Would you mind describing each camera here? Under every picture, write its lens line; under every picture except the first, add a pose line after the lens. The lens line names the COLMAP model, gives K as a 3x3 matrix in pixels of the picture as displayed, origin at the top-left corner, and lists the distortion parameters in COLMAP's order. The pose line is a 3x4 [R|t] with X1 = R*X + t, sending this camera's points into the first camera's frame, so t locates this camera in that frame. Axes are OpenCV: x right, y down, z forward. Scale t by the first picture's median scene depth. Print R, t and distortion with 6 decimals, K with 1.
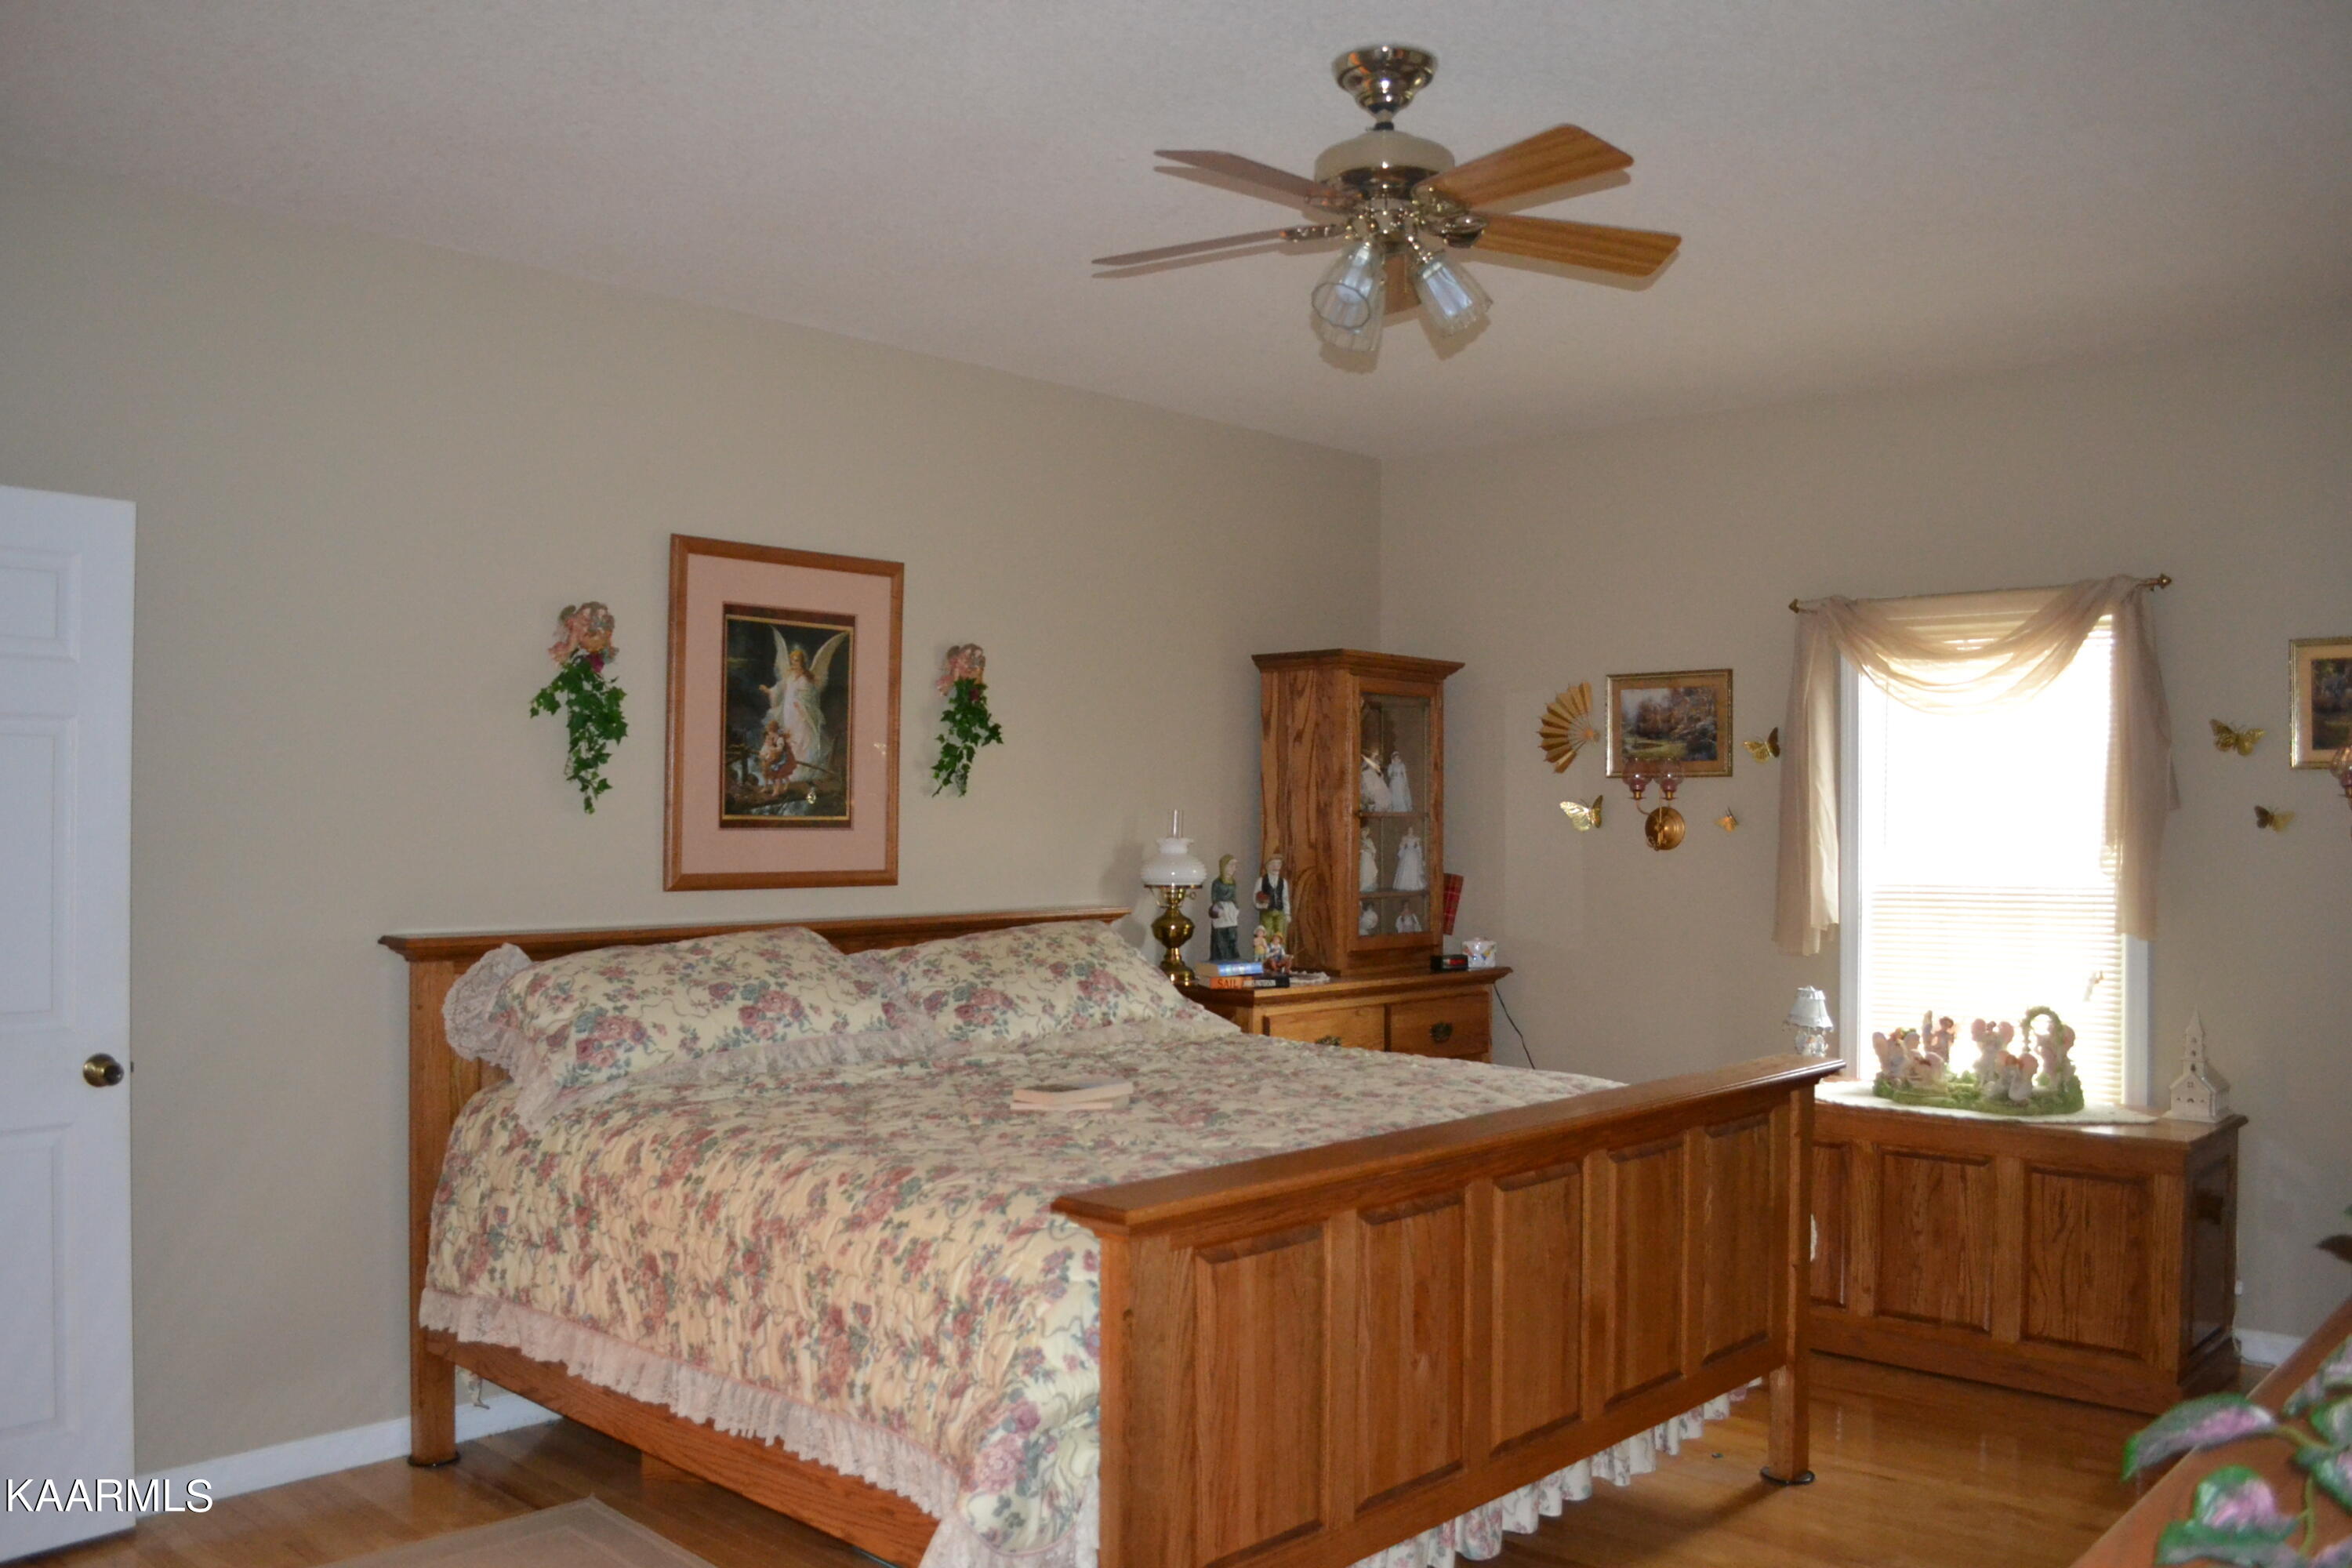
lens RADIAL K [[1900.6, 0, 1176.0], [0, 1900.6, 784.0], [0, 0, 1]] dist [-0.075111, 0.009057]
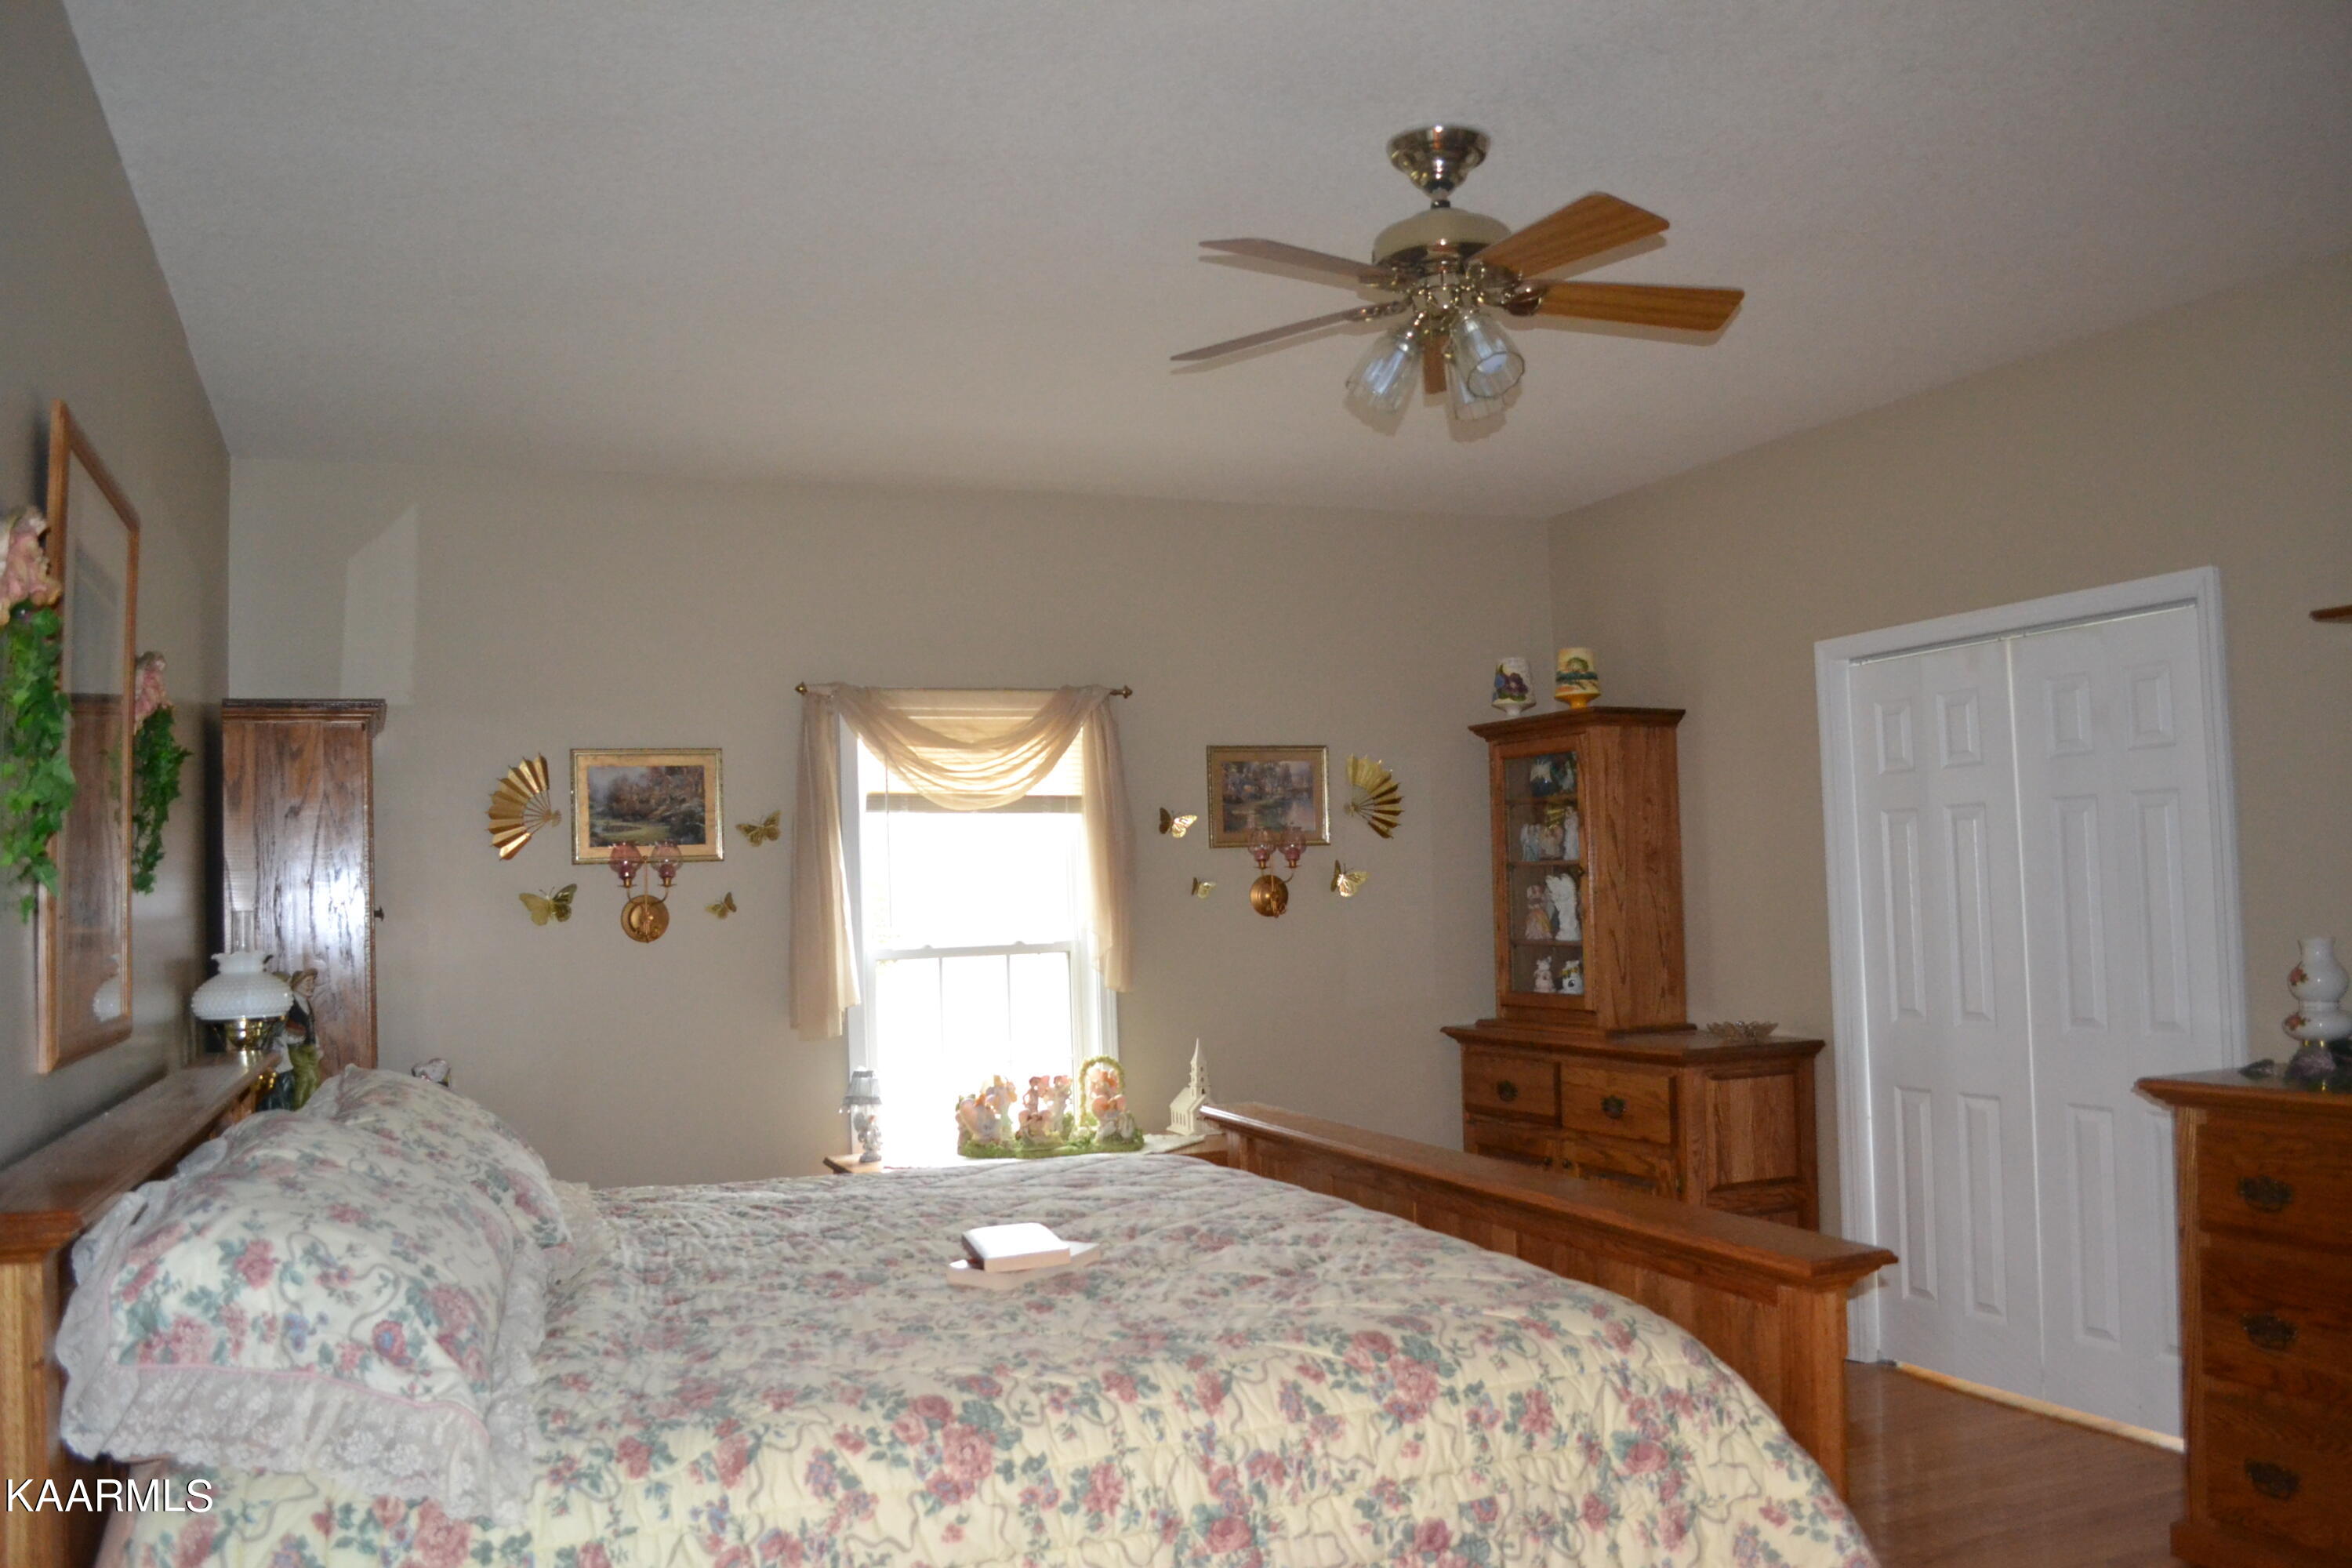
lens RADIAL K [[1900.6, 0, 1176.0], [0, 1900.6, 784.0], [0, 0, 1]] dist [-0.075111, 0.009057]
pose [[0.426206, 0.031357, 0.904082, -0.541985], [0.020836, 0.998794, -0.044465, 0.004932], [-0.904386, 0.037789, 0.425039, 0.442845]]
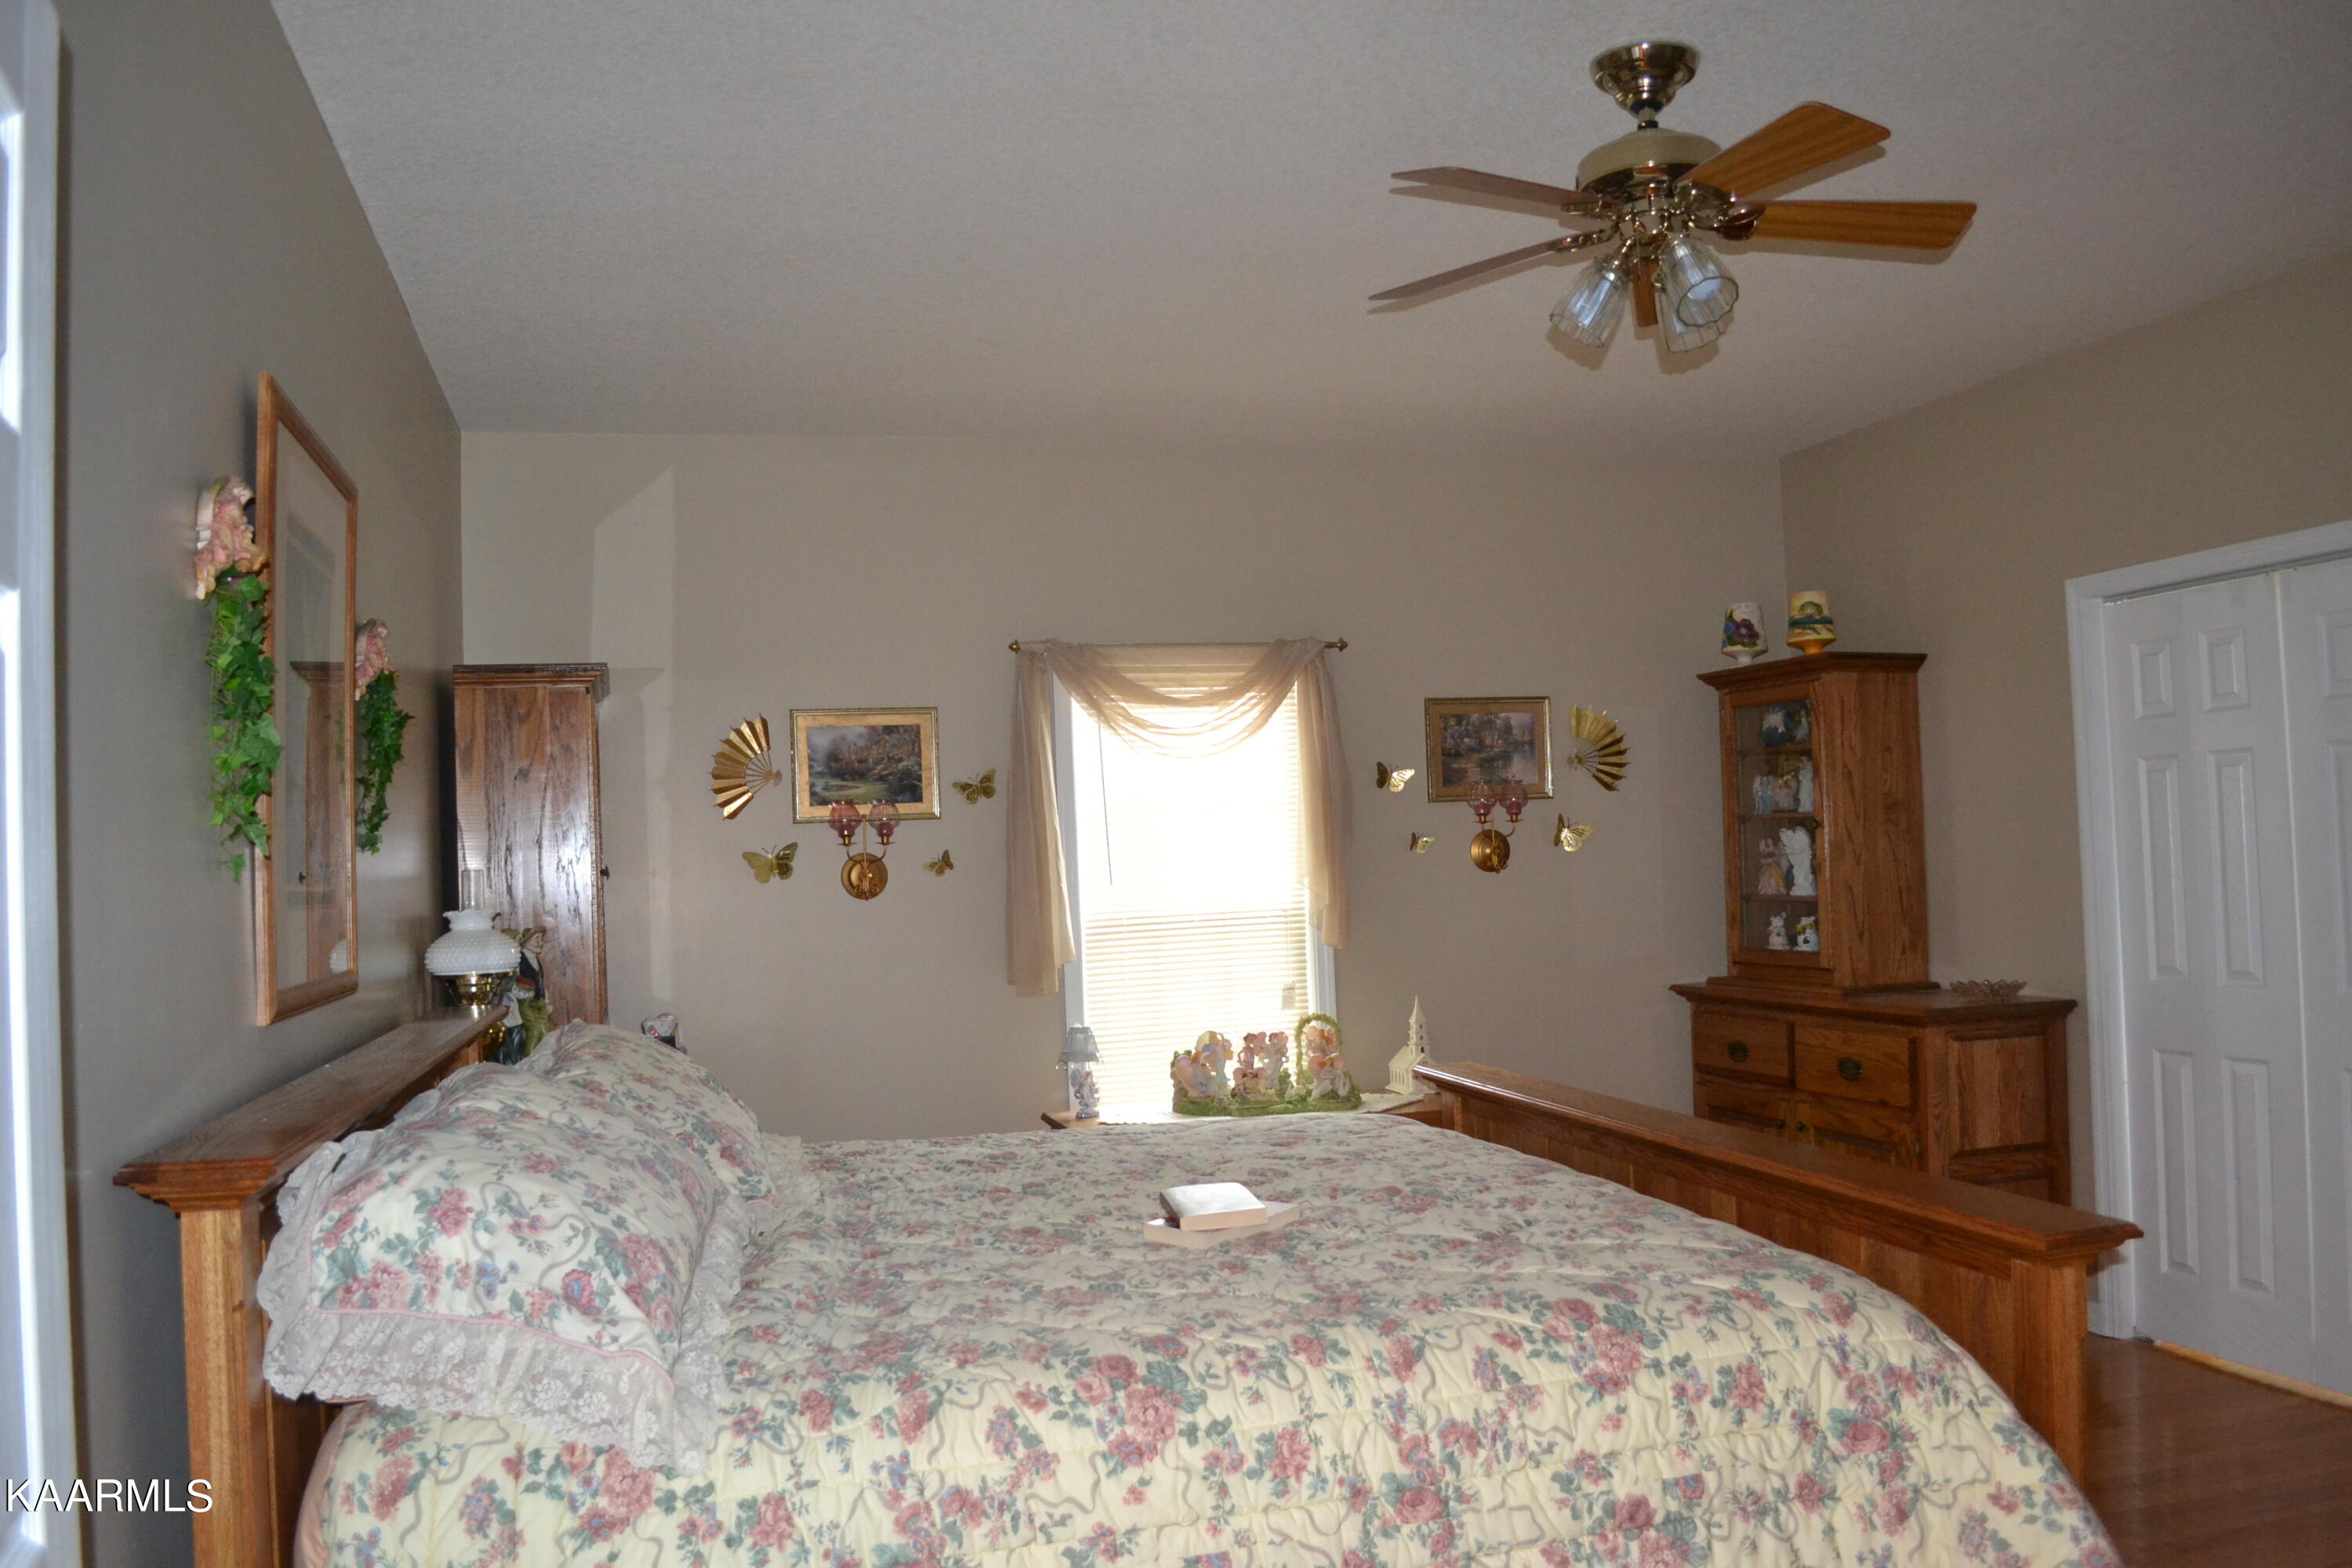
lens RADIAL K [[1900.6, 0, 1176.0], [0, 1900.6, 784.0], [0, 0, 1]] dist [-0.075111, 0.009057]
pose [[0.534521, 0.007217, 0.845124, -0.525433], [0.026601, 0.999324, -0.025358, 0.006692], [-0.844736, 0.036036, 0.533968, 0.438326]]
